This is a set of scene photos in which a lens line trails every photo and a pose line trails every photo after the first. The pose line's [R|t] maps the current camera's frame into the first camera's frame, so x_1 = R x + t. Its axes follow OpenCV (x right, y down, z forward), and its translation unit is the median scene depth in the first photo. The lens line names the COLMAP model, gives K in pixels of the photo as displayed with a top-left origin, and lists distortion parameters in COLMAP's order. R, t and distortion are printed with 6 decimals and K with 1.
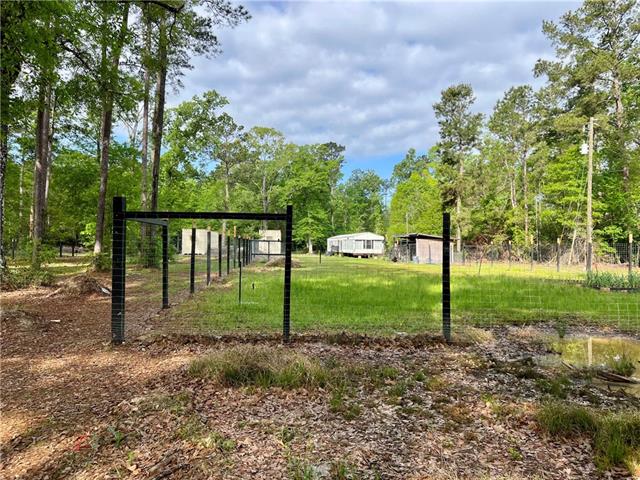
lens RADIAL K [[485.5, 0, 320.0], [0, 485.5, 240.0], [0, 0, 1]] dist [-0.002268, -0.002537]
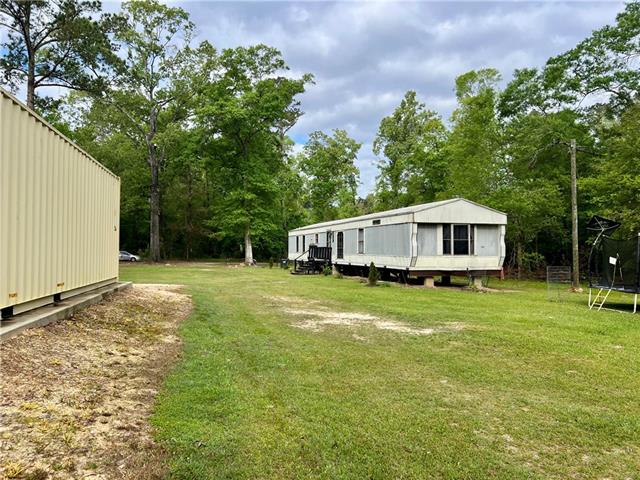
lens RADIAL K [[485.5, 0, 320.0], [0, 485.5, 240.0], [0, 0, 1]] dist [-0.002268, -0.002537]
pose [[0.989878, -0.001194, 0.141916, -0.021763], [0.002398, 0.999963, -0.008317, 0.009972], [-0.141901, 0.008573, 0.989844, 0.622540]]
